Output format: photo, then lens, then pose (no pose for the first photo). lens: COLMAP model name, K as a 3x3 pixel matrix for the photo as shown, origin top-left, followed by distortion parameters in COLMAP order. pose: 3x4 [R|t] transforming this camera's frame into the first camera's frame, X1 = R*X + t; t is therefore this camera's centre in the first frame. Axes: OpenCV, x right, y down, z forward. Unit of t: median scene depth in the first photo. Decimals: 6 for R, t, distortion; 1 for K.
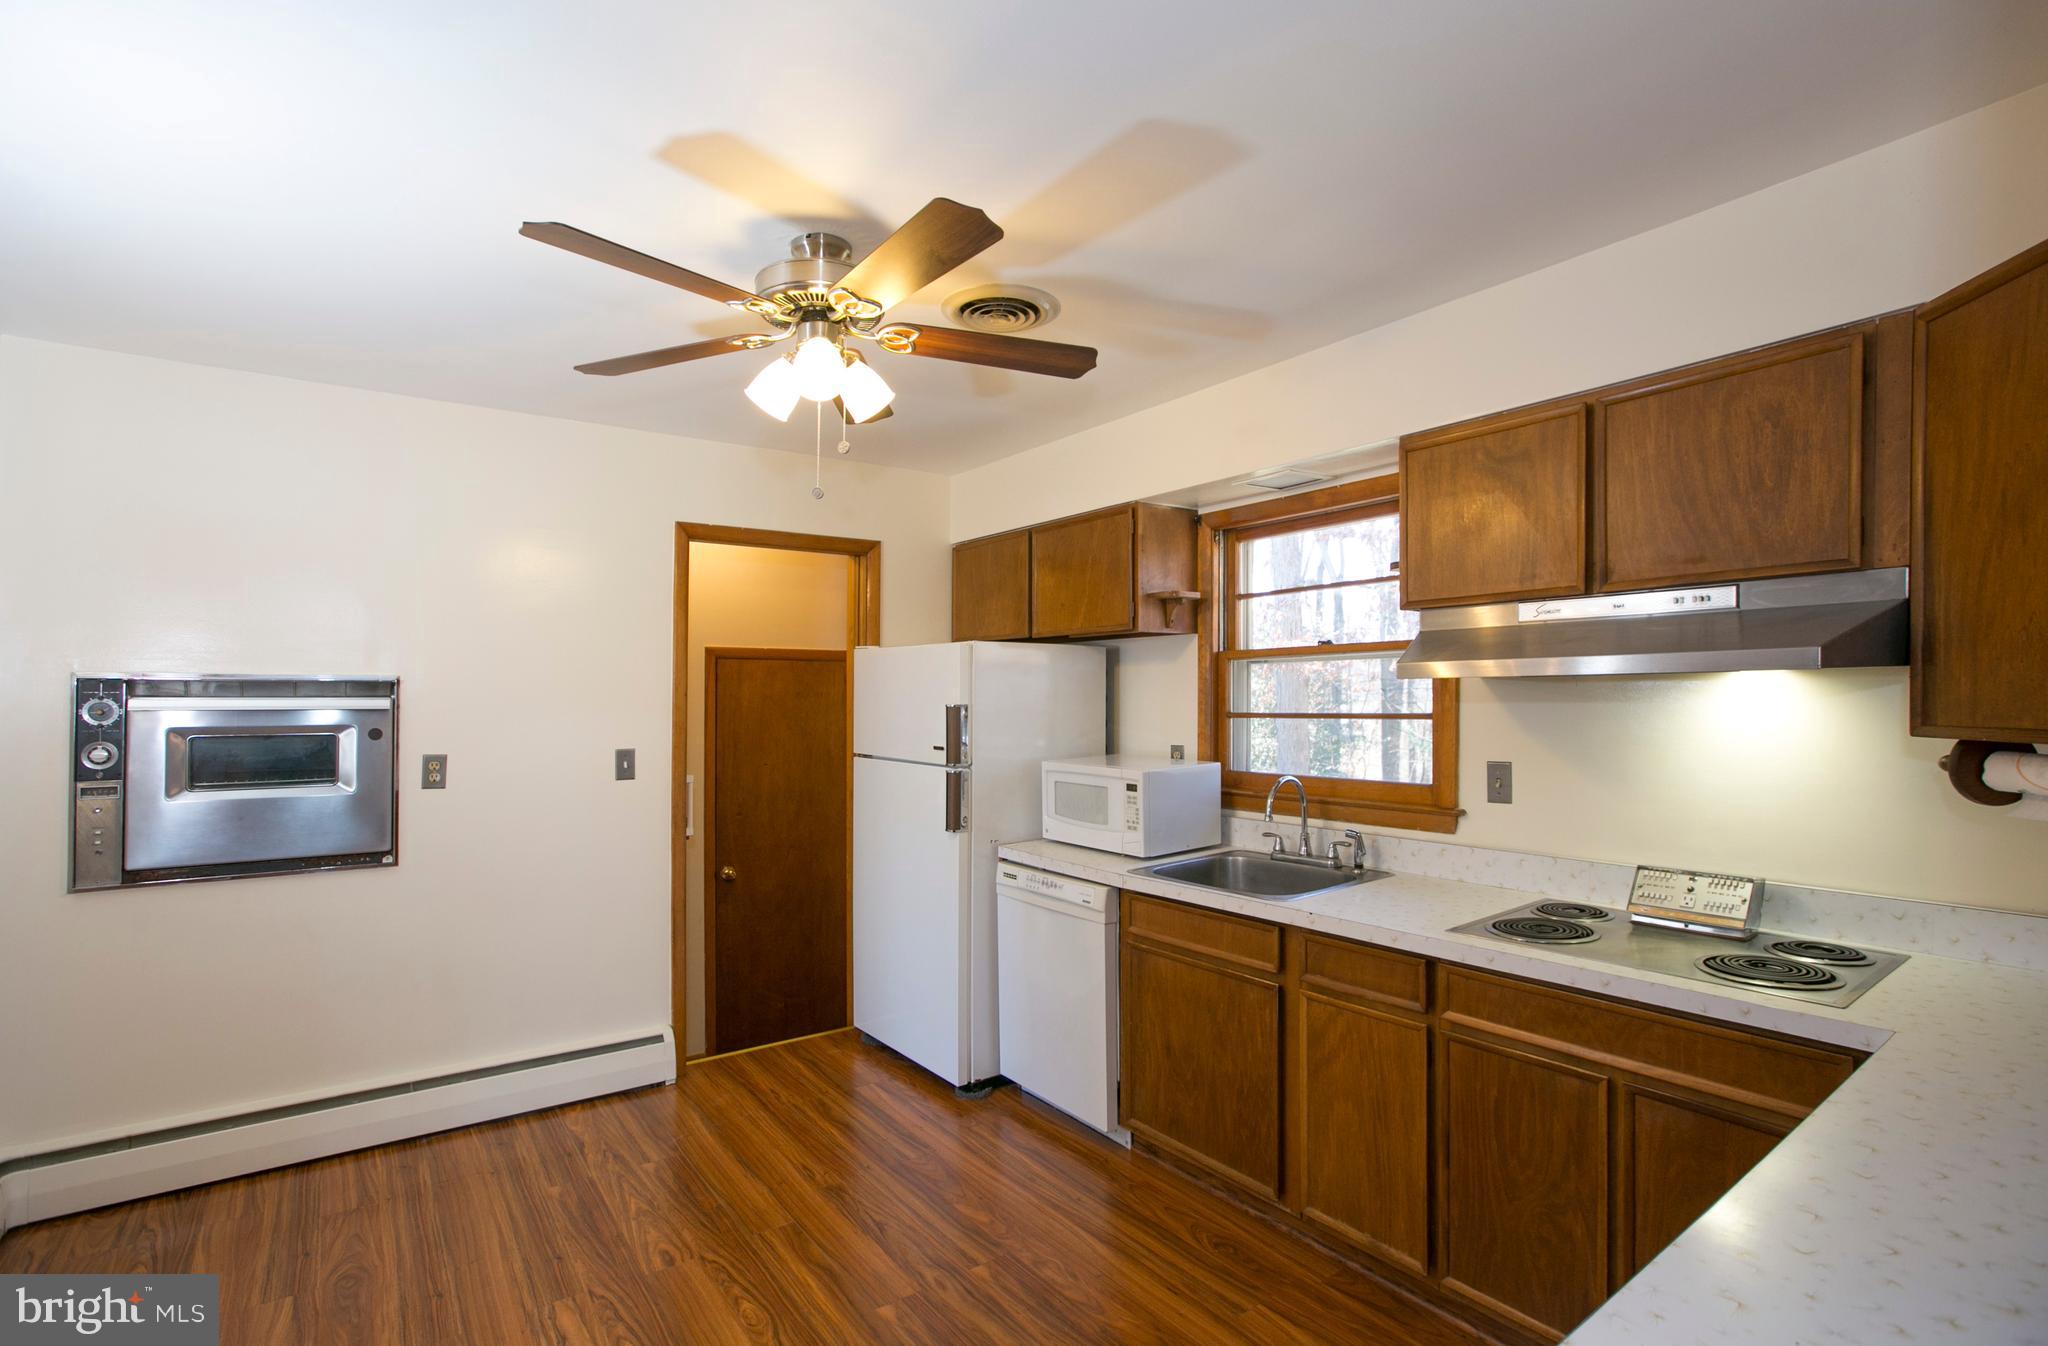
lens RADIAL K [[956.8, 0, 1025.6], [0, 956.8, 684.7], [0, 0, 1]] dist [-0.047013, 0.001714]
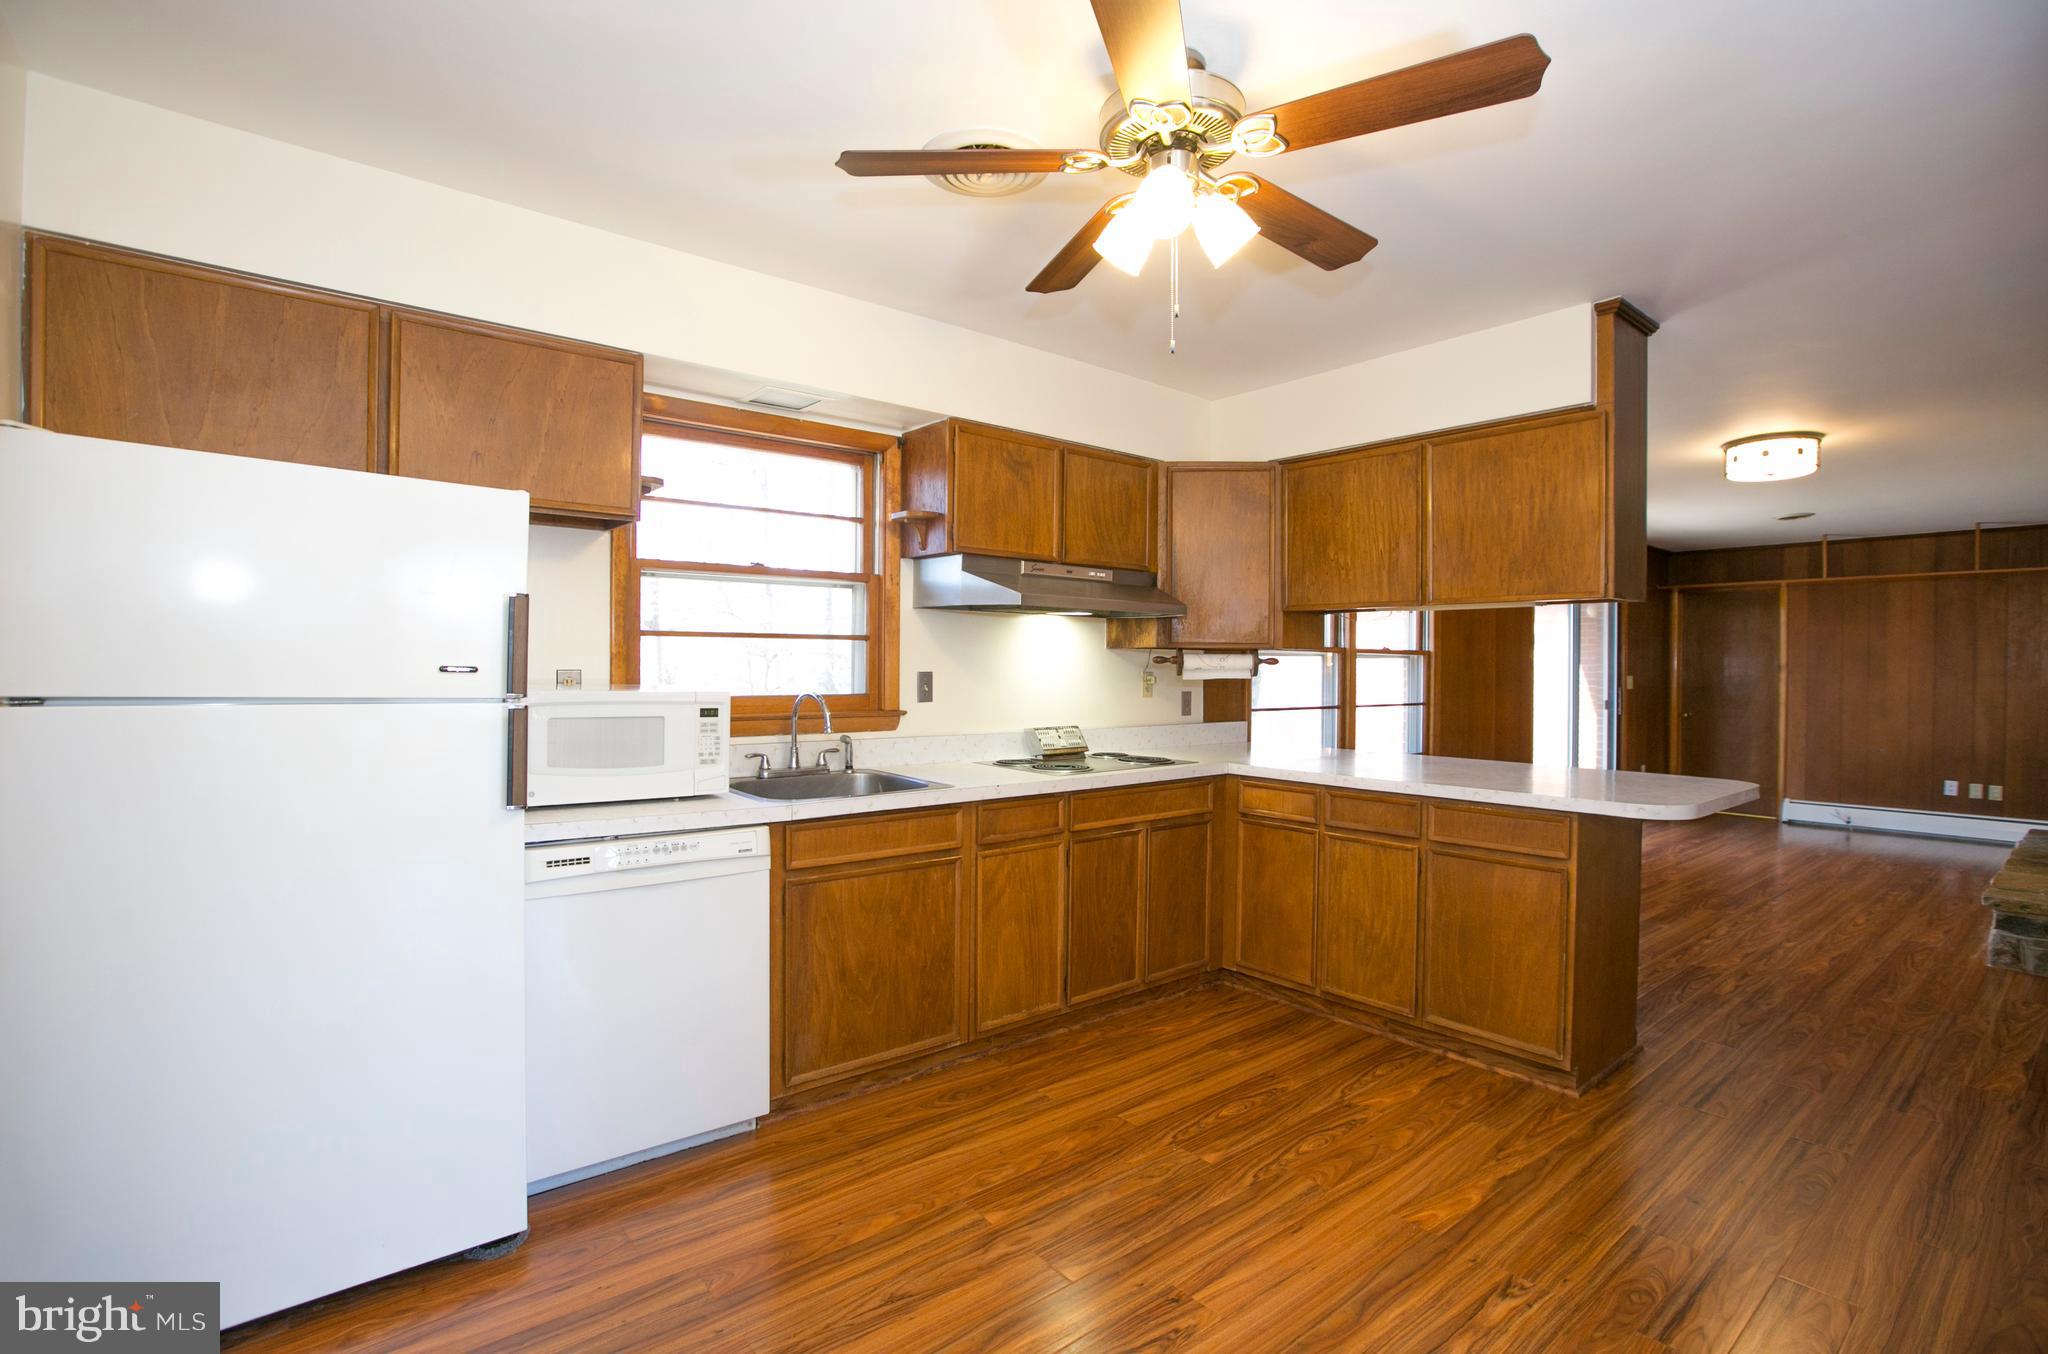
lens RADIAL K [[956.8, 0, 1025.6], [0, 956.8, 688.7], [0, 0, 1]] dist [-0.047013, 0.001714]
pose [[-0.063347, -0.016088, 0.997862, -0.855673], [-0.025794, 0.999562, 0.014478, 0.080183], [-0.997658, -0.024822, -0.063734, 0.922175]]
